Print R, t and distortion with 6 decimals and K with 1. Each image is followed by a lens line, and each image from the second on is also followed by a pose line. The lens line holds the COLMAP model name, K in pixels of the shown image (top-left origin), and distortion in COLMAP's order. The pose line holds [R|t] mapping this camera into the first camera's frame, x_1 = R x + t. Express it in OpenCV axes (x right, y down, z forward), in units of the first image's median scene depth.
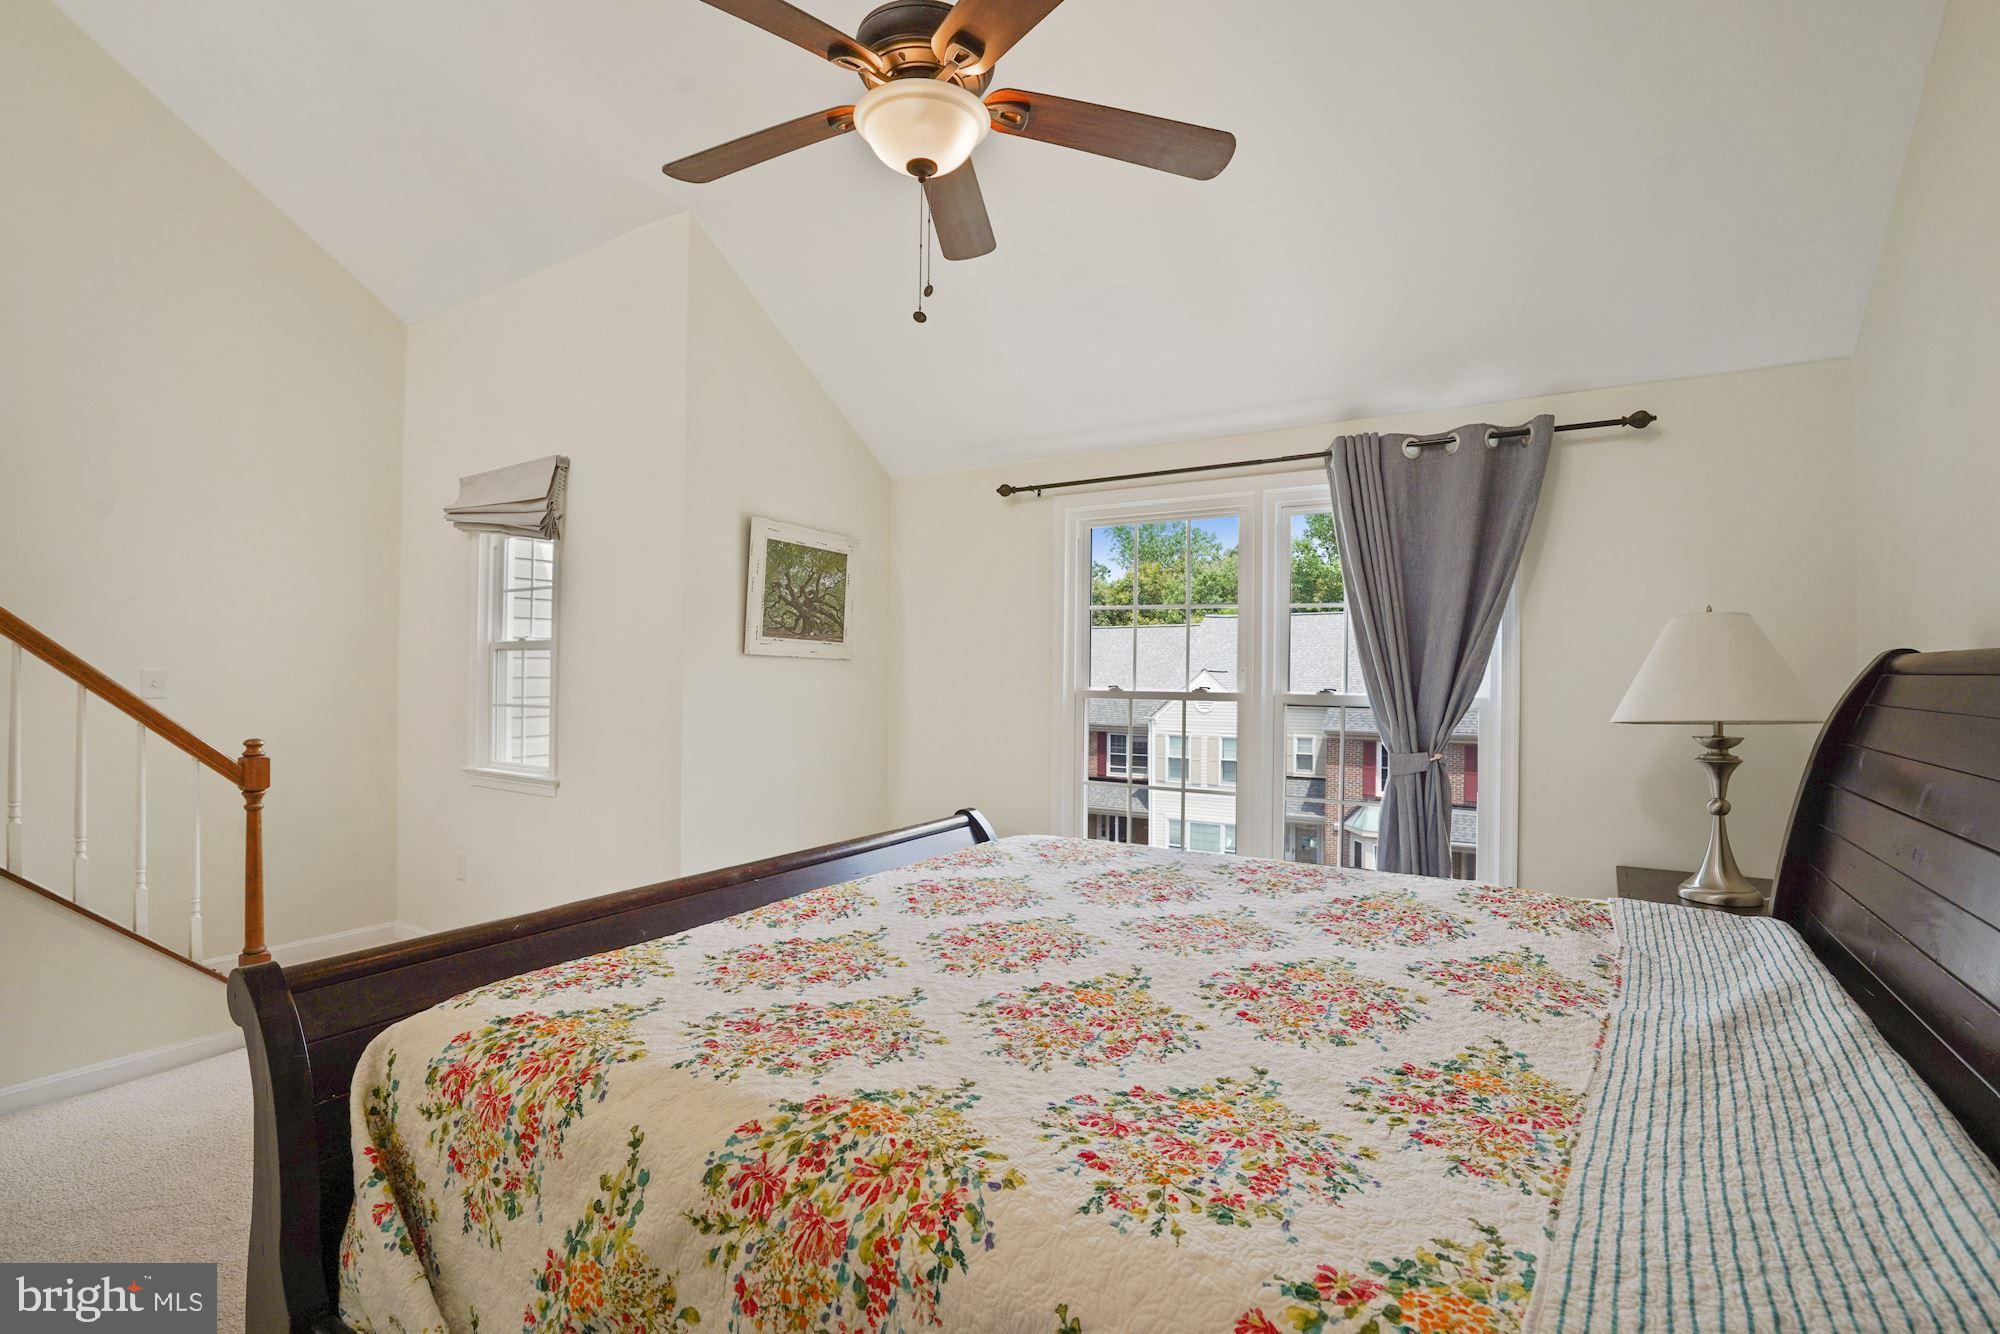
lens RADIAL K [[936.4, 0, 1012.7], [0, 936.4, 657.8], [0, 0, 1]] dist [-0.062970, 0.023791]
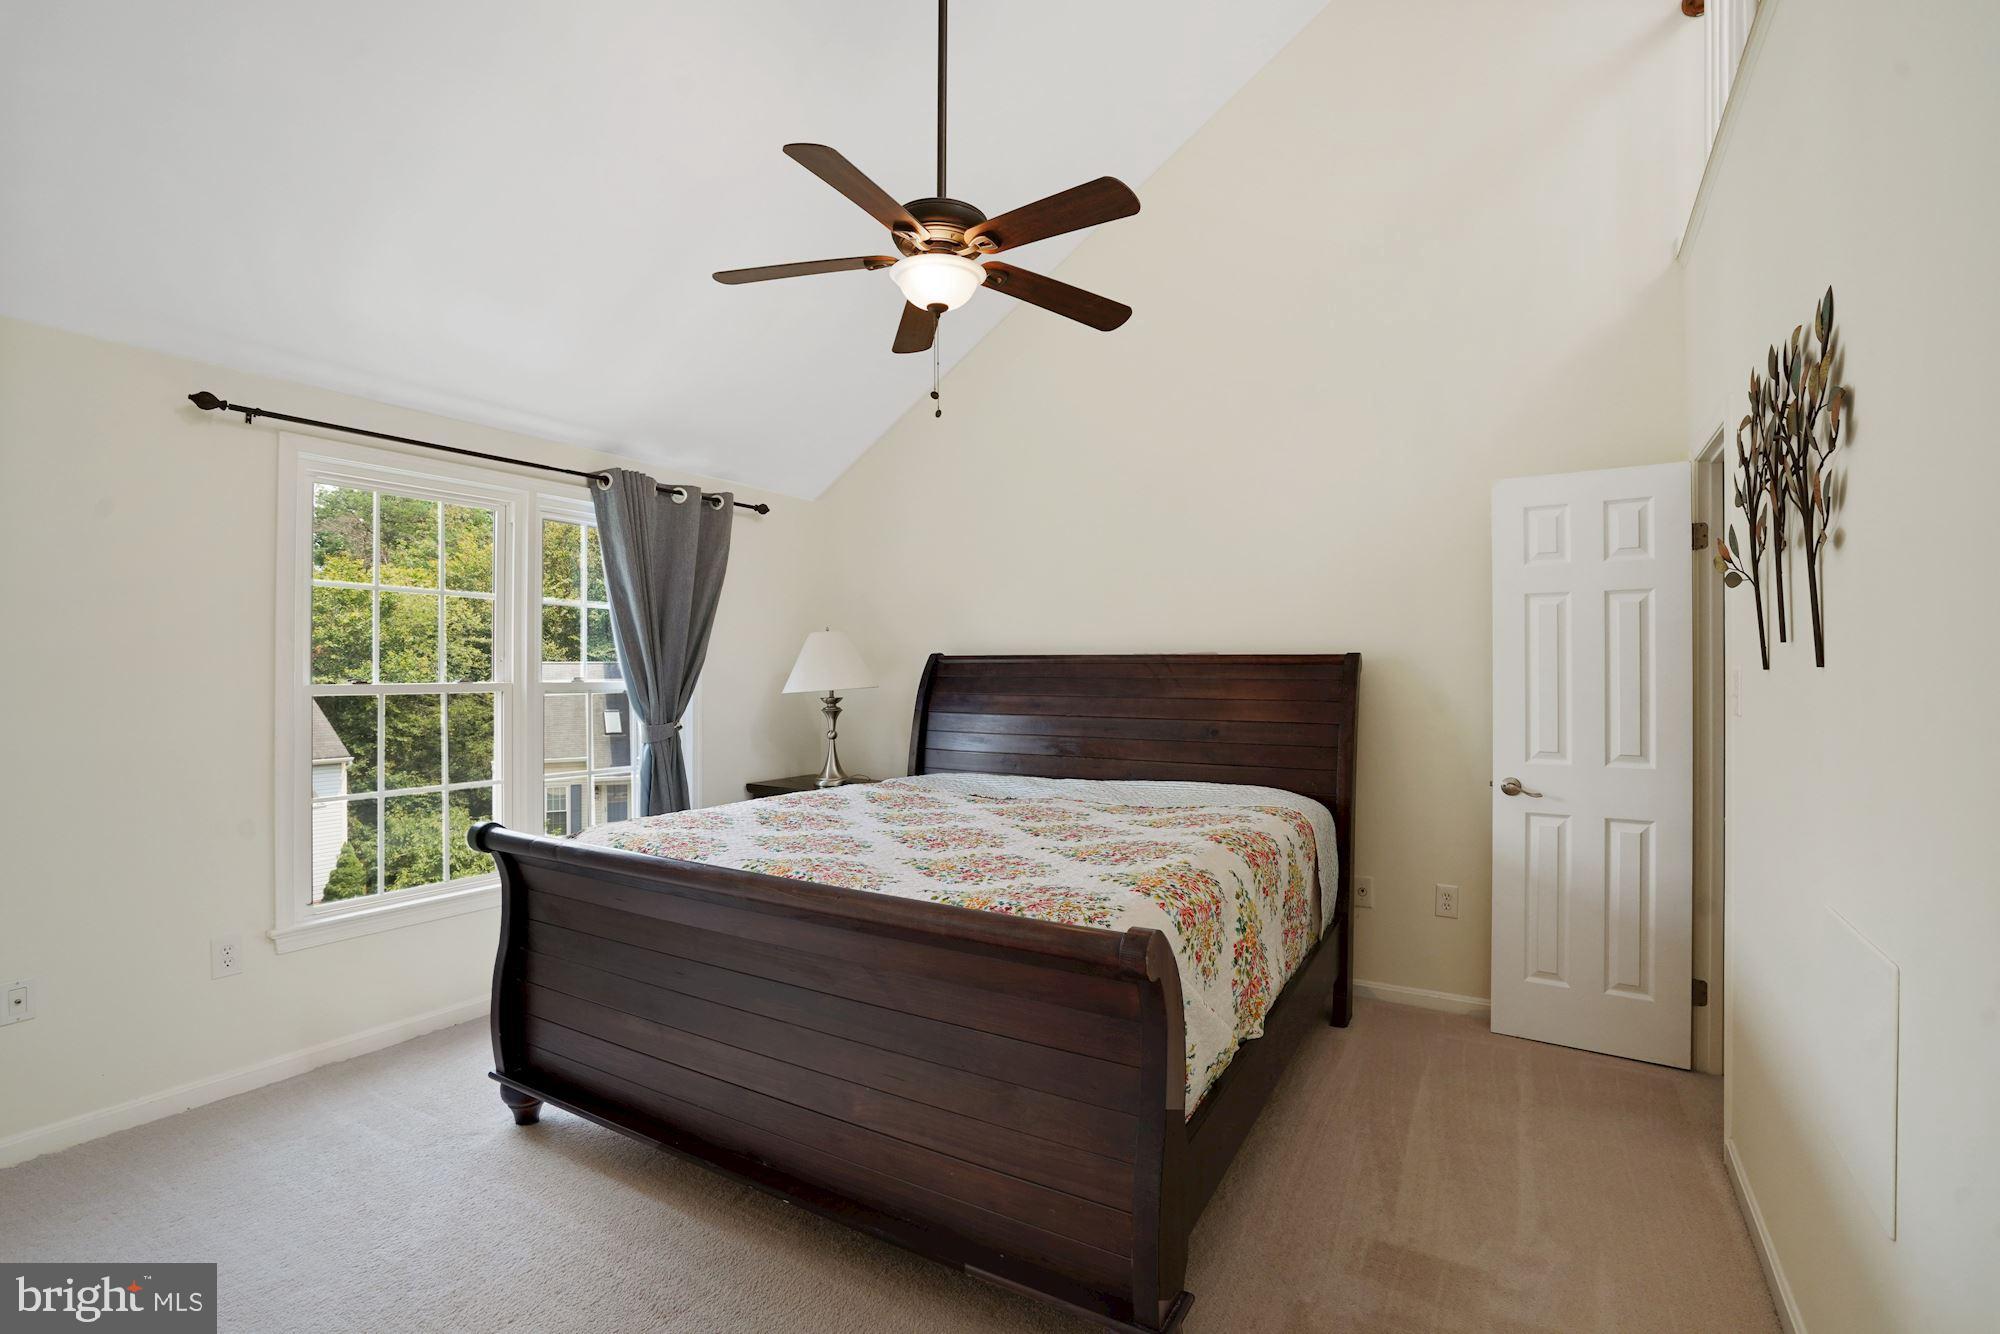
lens RADIAL K [[941.7, 0, 995.4], [0, 941.7, 659.9], [0, 0, 1]] dist [-0.037402, 0.027322]
pose [[-0.016376, -0.001502, 0.999865, -0.957647], [-0.021288, 0.999773, 0.001153, -0.000423], [-0.999639, -0.021266, -0.016404, 0.571702]]
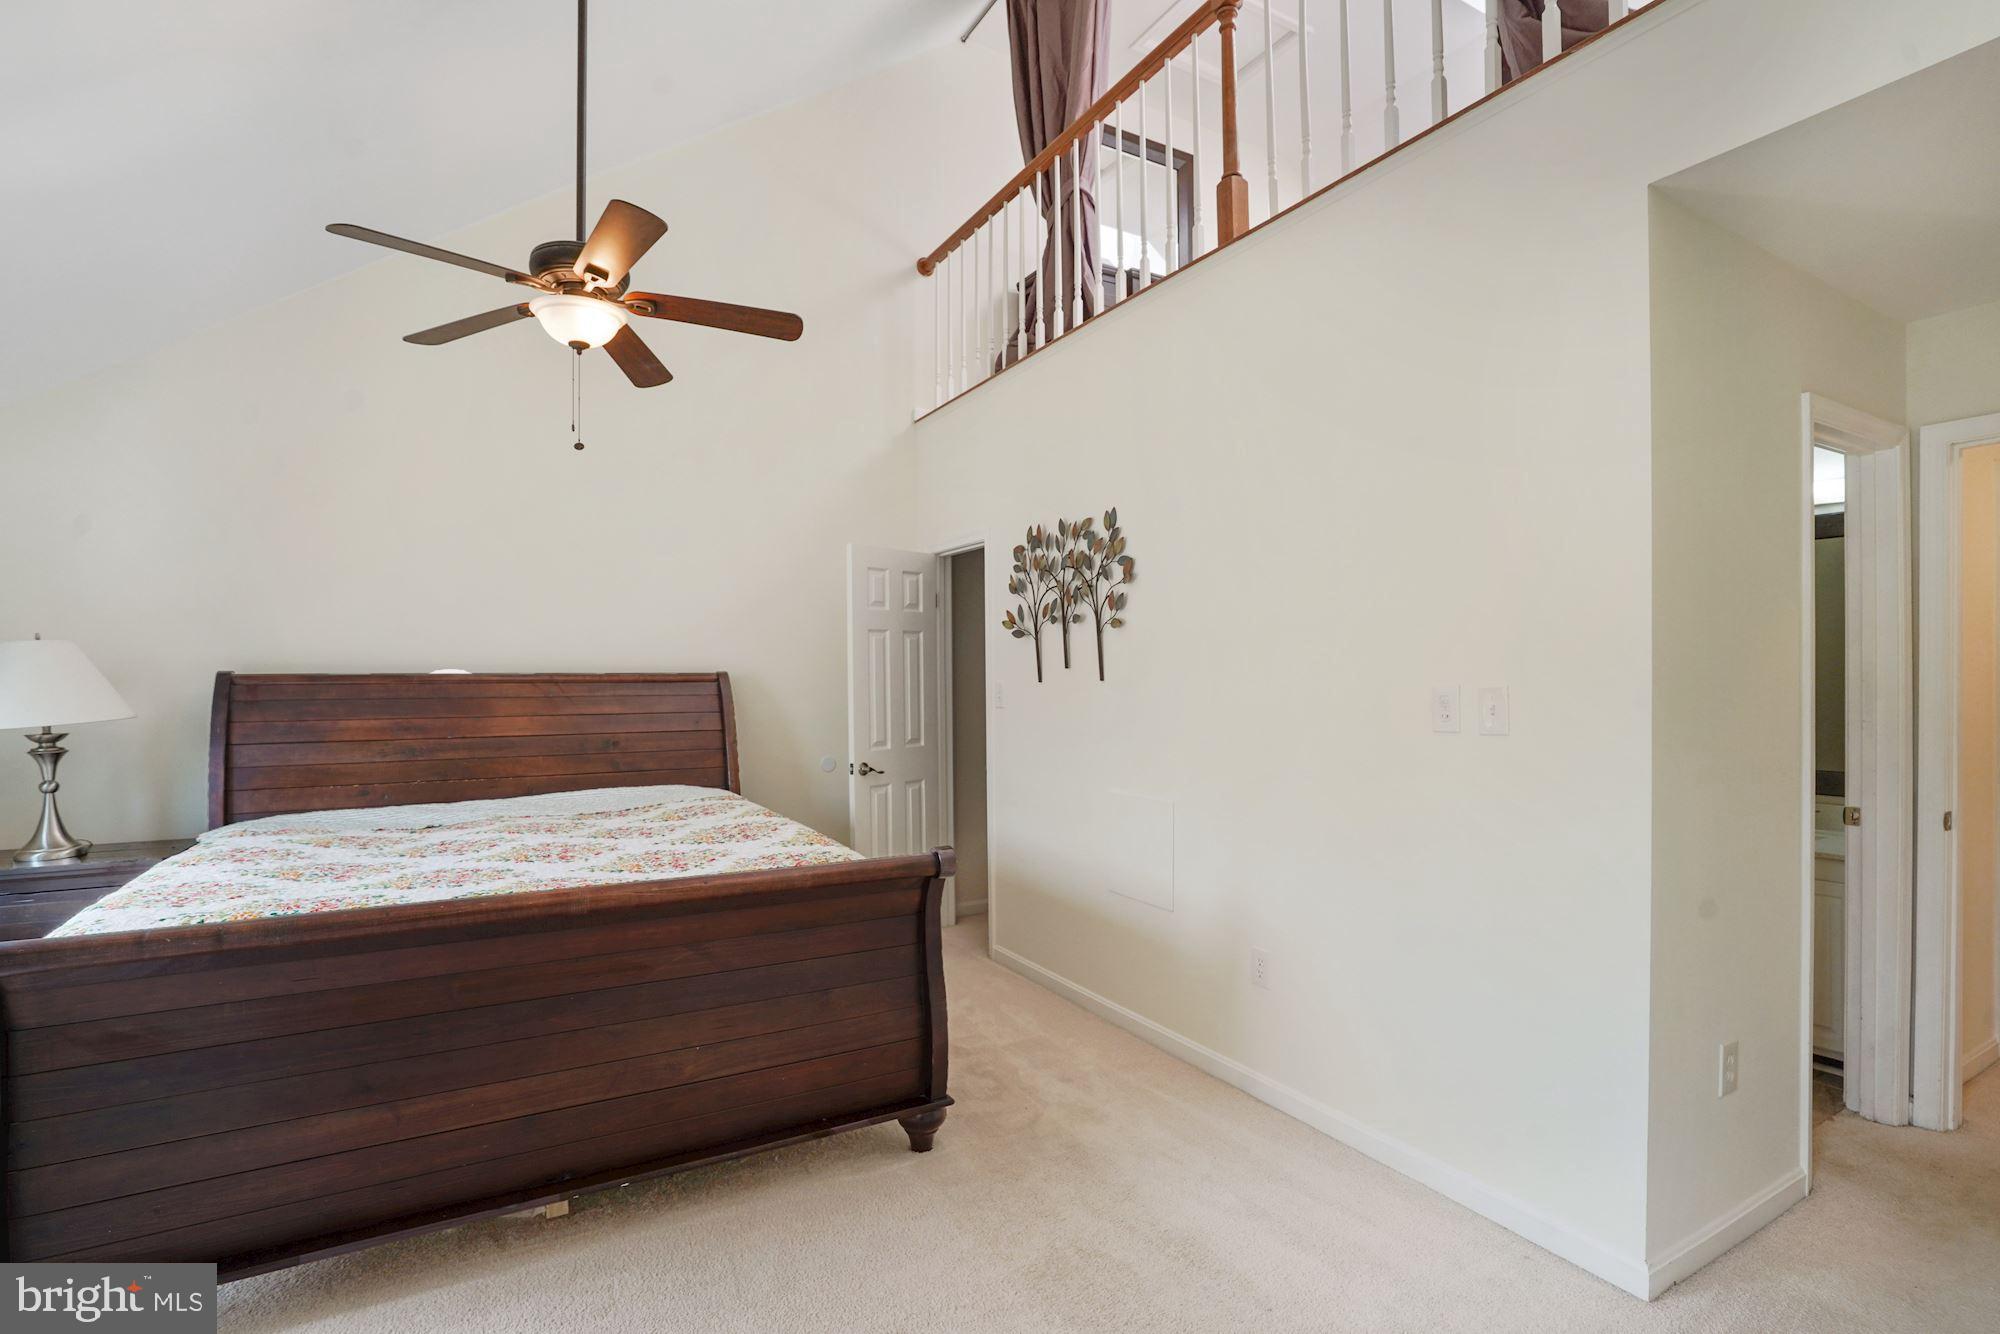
lens RADIAL K [[936.4, 0, 1012.7], [0, 936.4, 657.8], [0, 0, 1]] dist [-0.062970, 0.023791]
pose [[-0.865599, 0.010821, 0.500621, -0.905363], [-0.007535, 0.999372, -0.034630, 0.007968], [-0.500681, -0.033748, -0.864974, 1.177806]]
